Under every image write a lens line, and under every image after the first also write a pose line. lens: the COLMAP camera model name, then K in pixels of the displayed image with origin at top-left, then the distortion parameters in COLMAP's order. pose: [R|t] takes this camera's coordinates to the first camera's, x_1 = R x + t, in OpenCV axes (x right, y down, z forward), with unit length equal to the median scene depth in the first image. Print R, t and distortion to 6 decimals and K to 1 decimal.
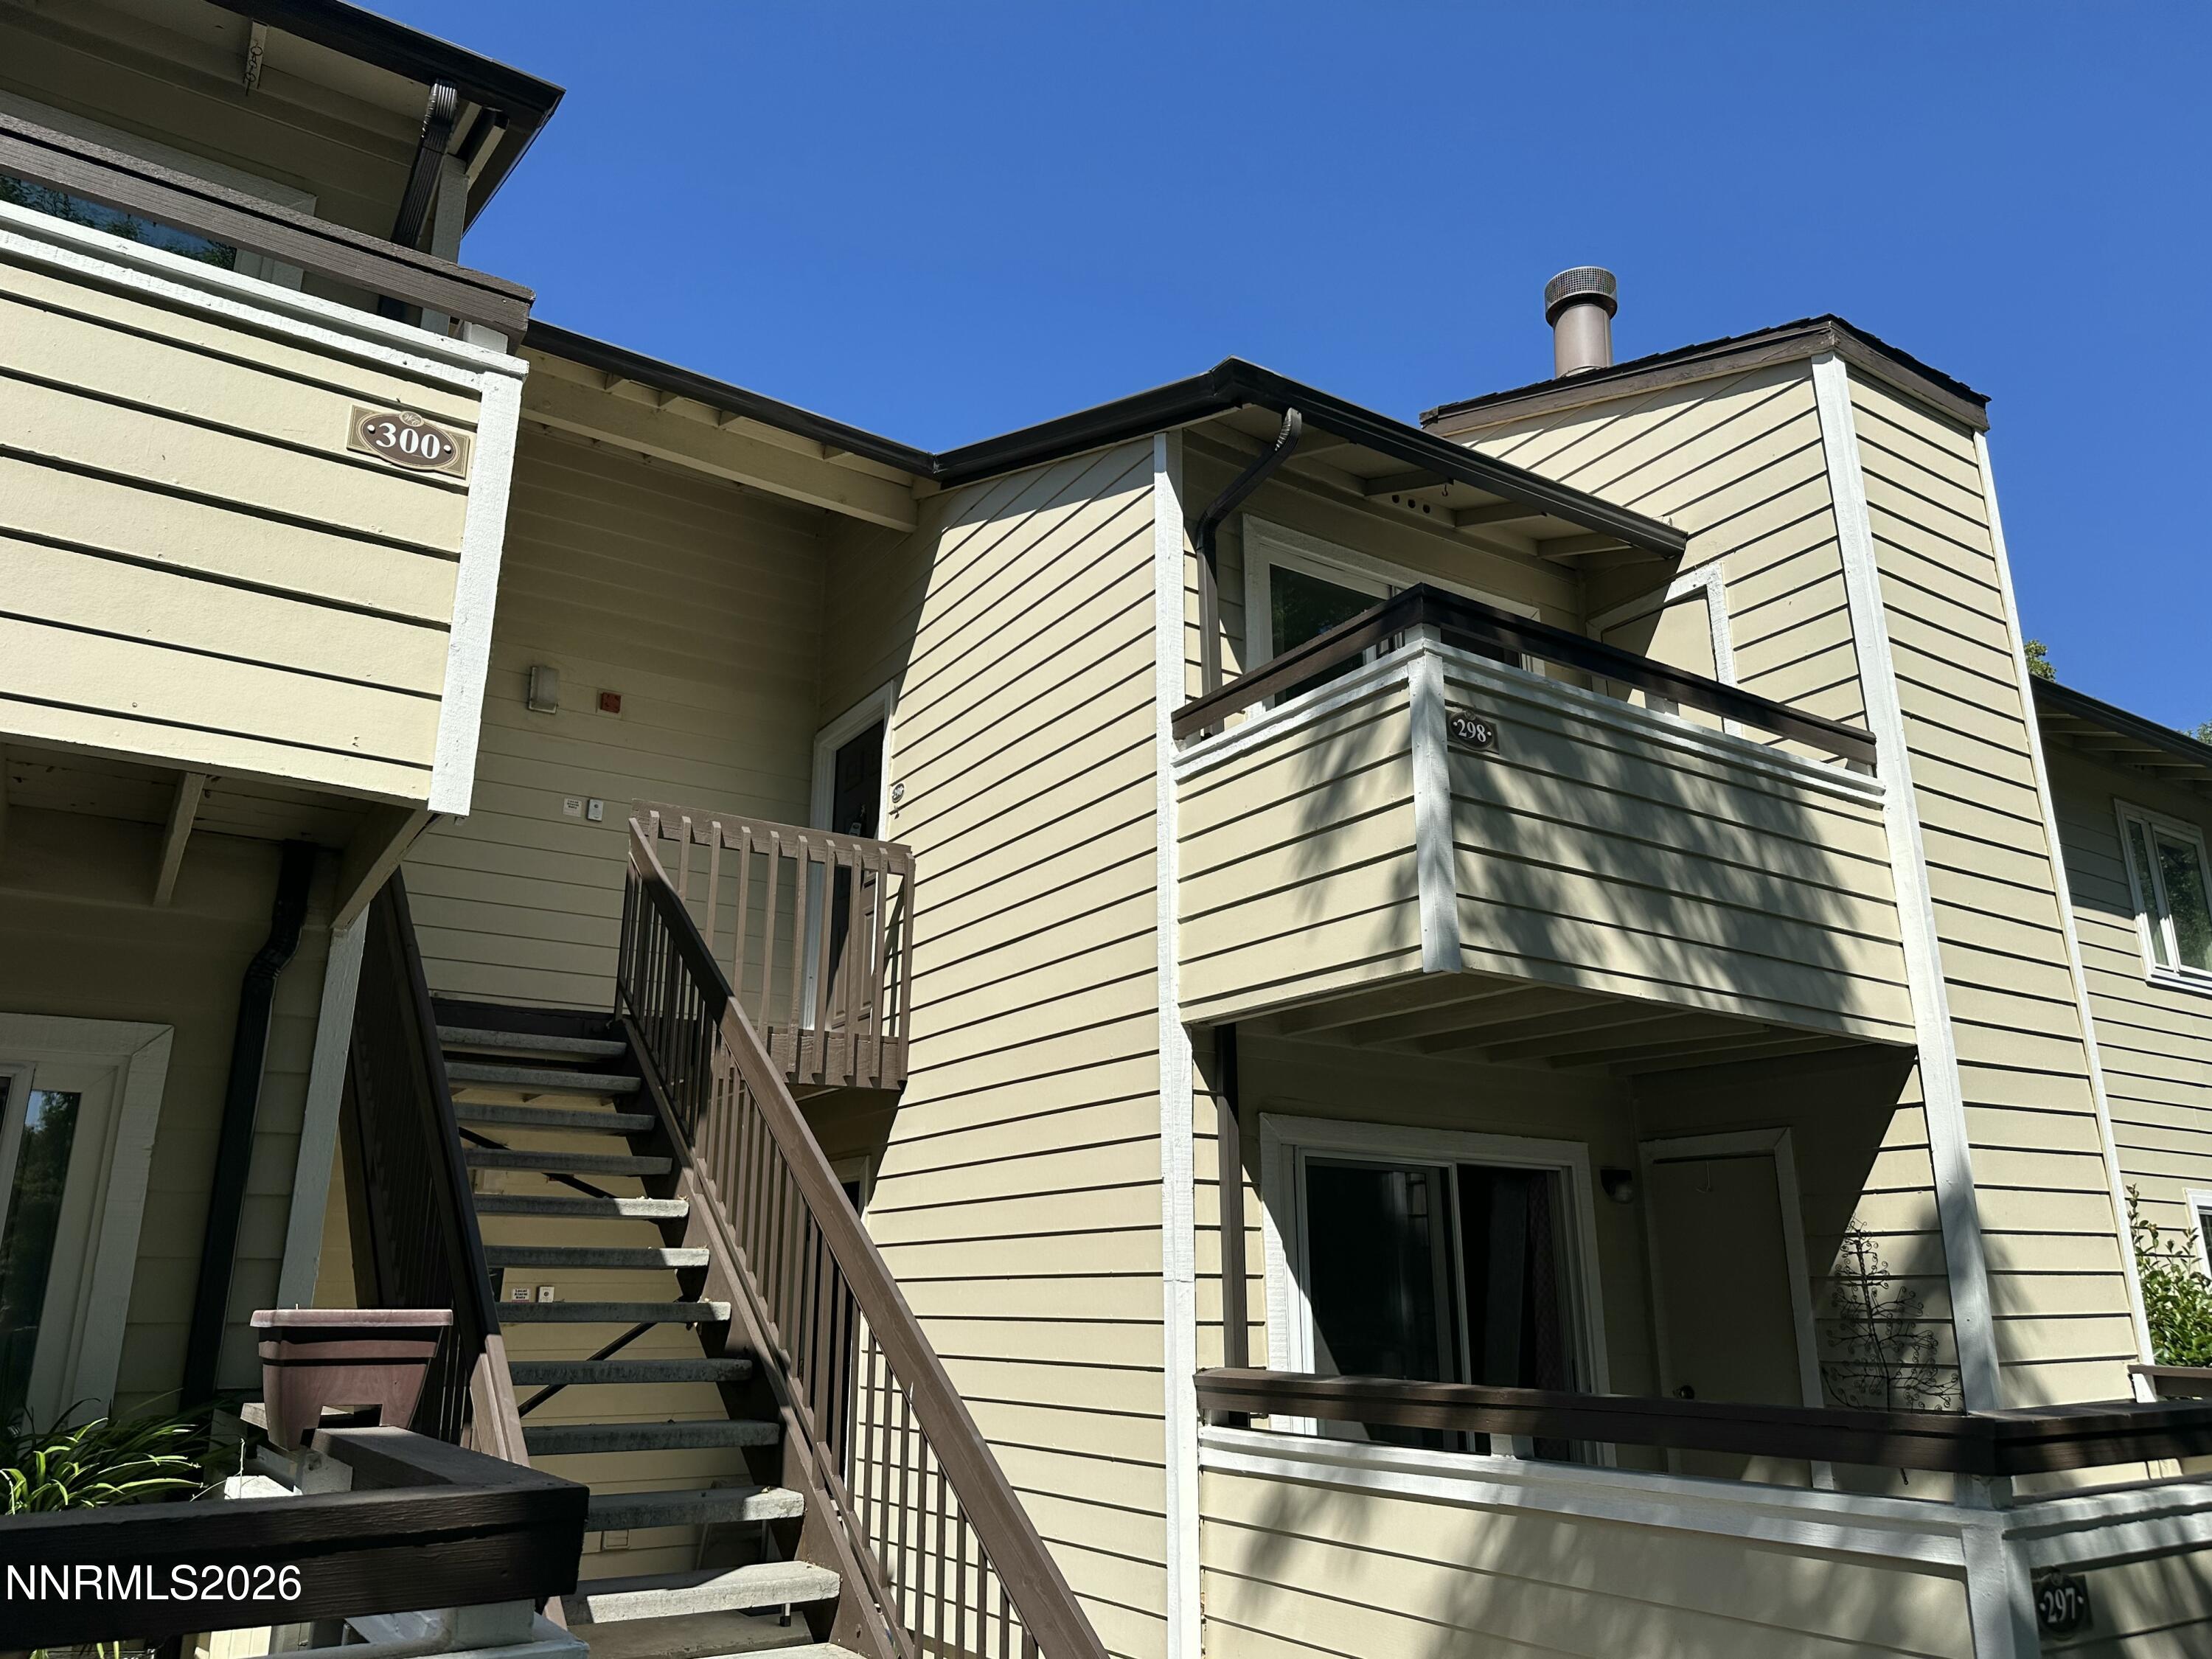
lens RADIAL K [[1570.2, 0, 1106.0], [0, 1570.2, 829.5], [0, 0, 1]] dist [0.080787, -0.109495]
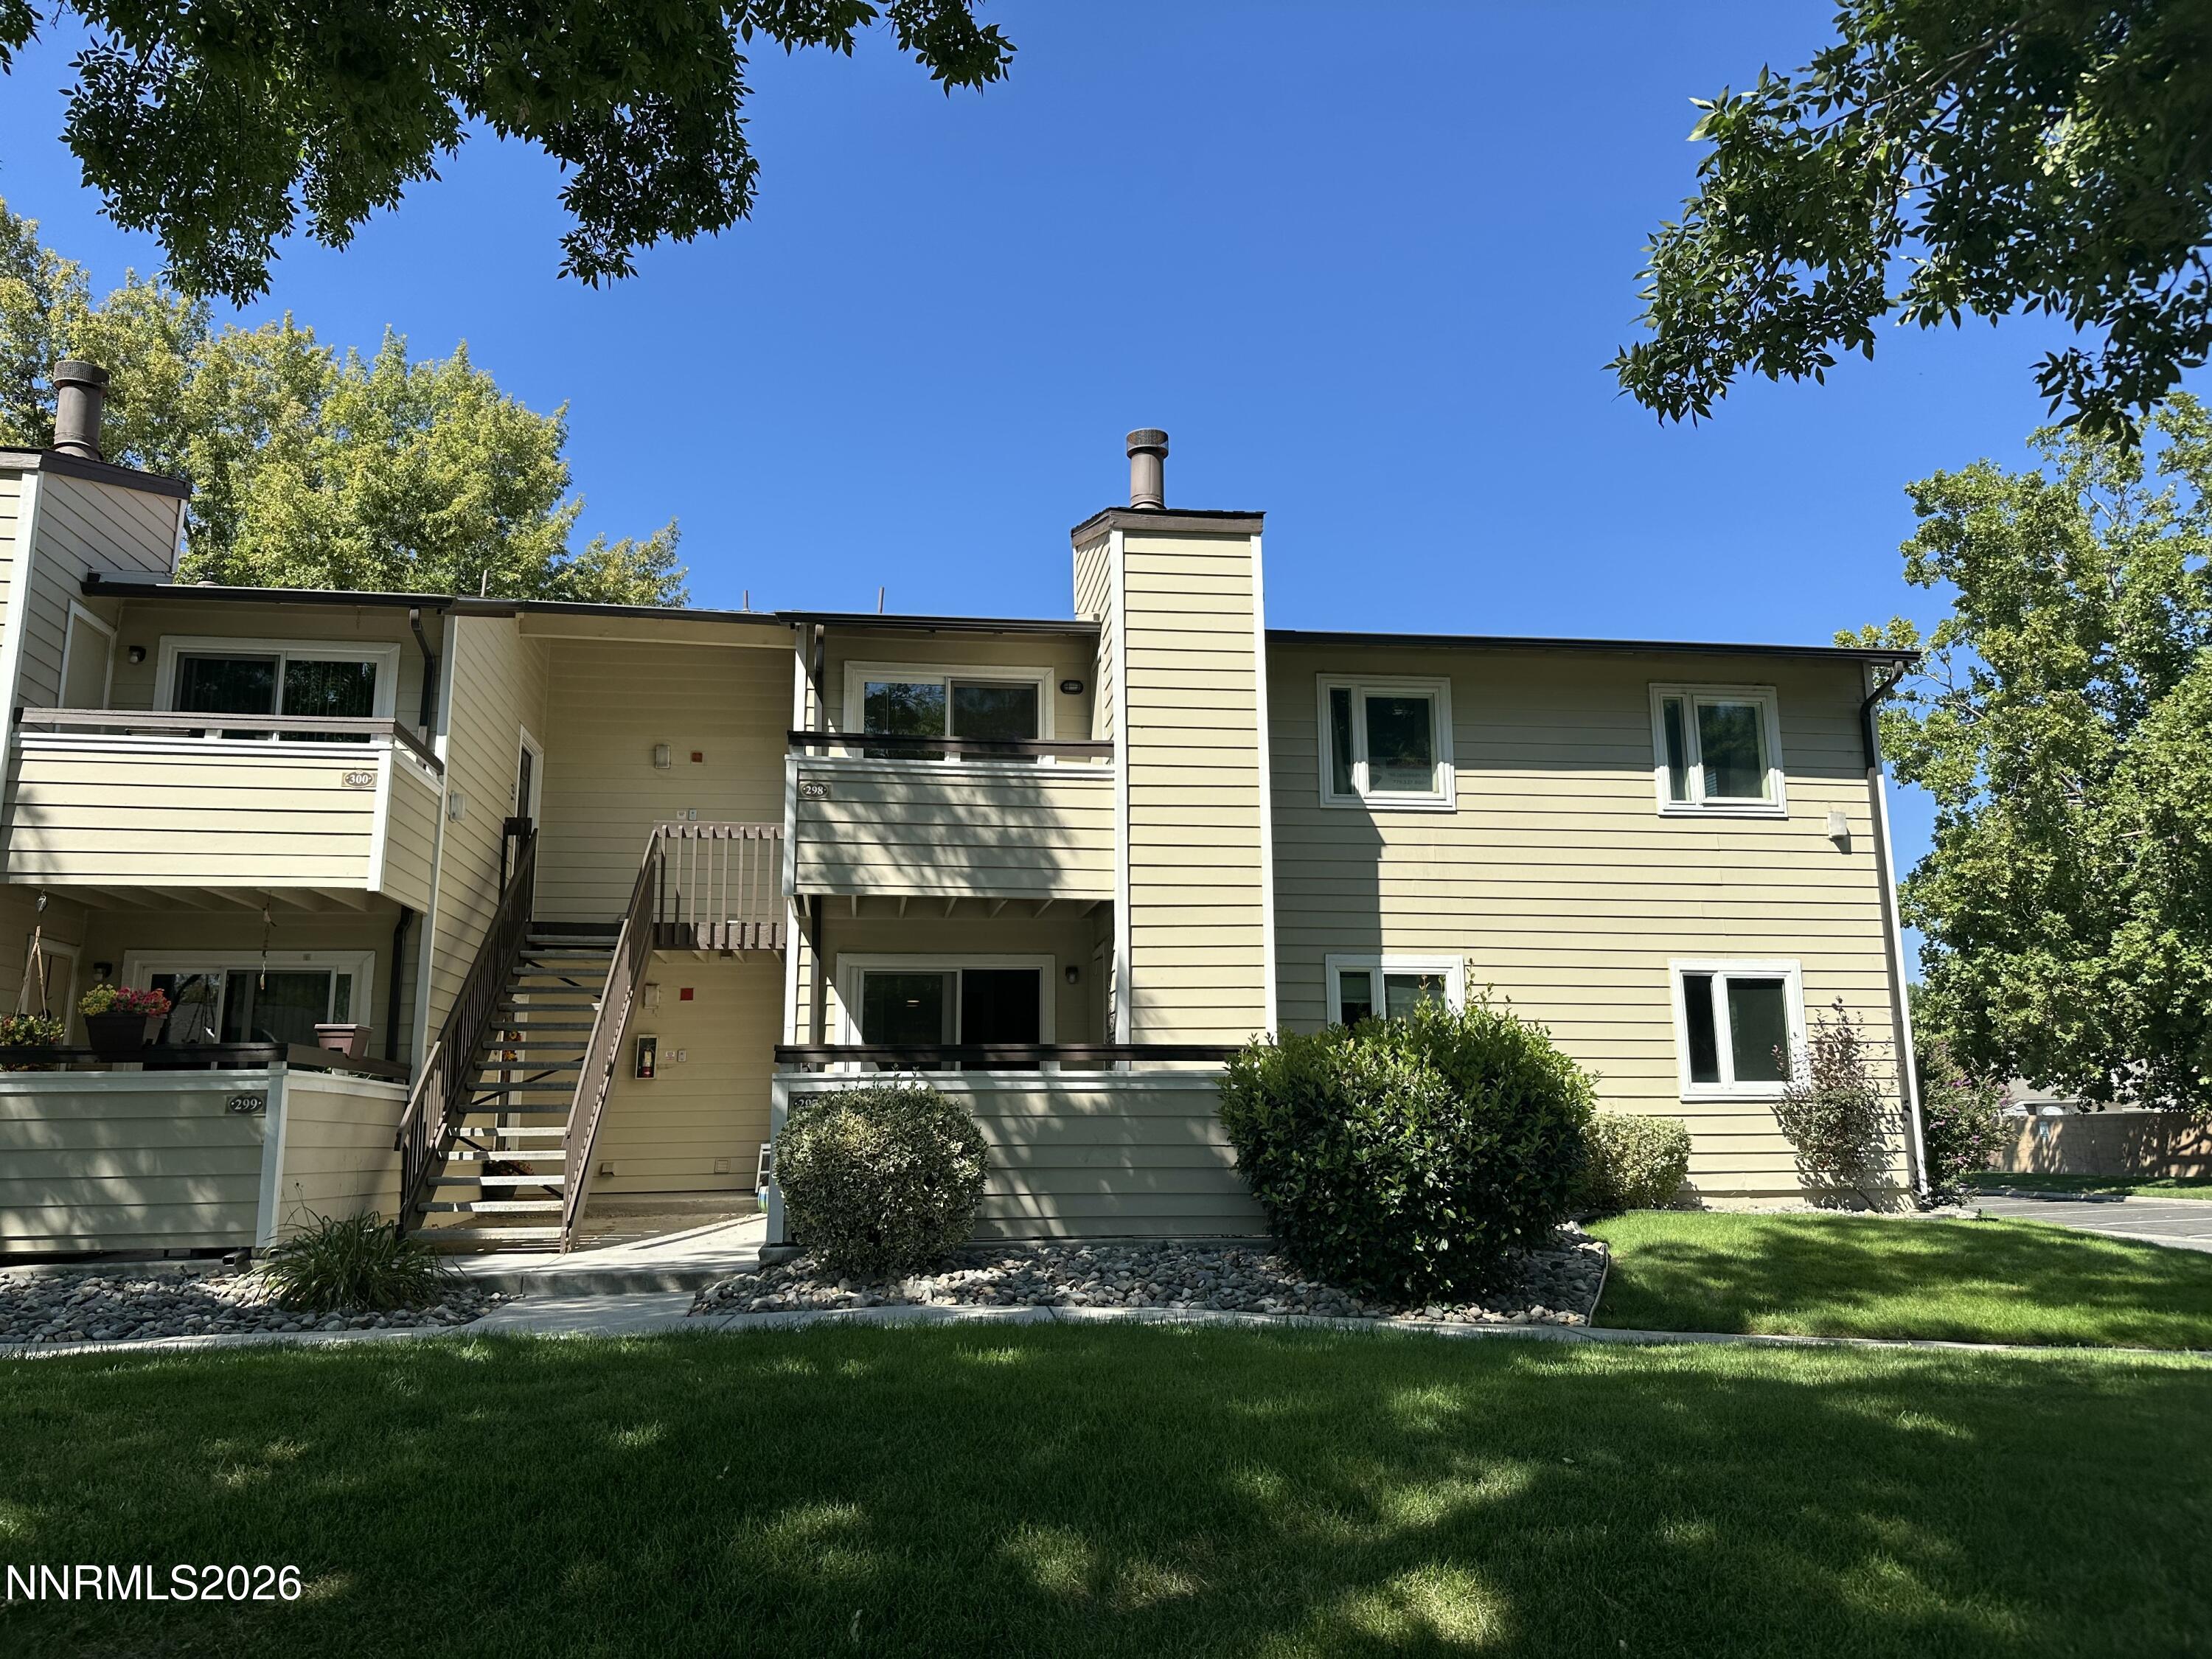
lens RADIAL K [[1570.2, 0, 1106.0], [0, 1570.2, 829.5], [0, 0, 1]] dist [0.080787, -0.109495]
pose [[0.908022, -0.089899, -0.409162, 1.404715], [0.130781, 0.988720, 0.072997, -0.105412], [0.397984, -0.119793, 0.909537, -0.858056]]
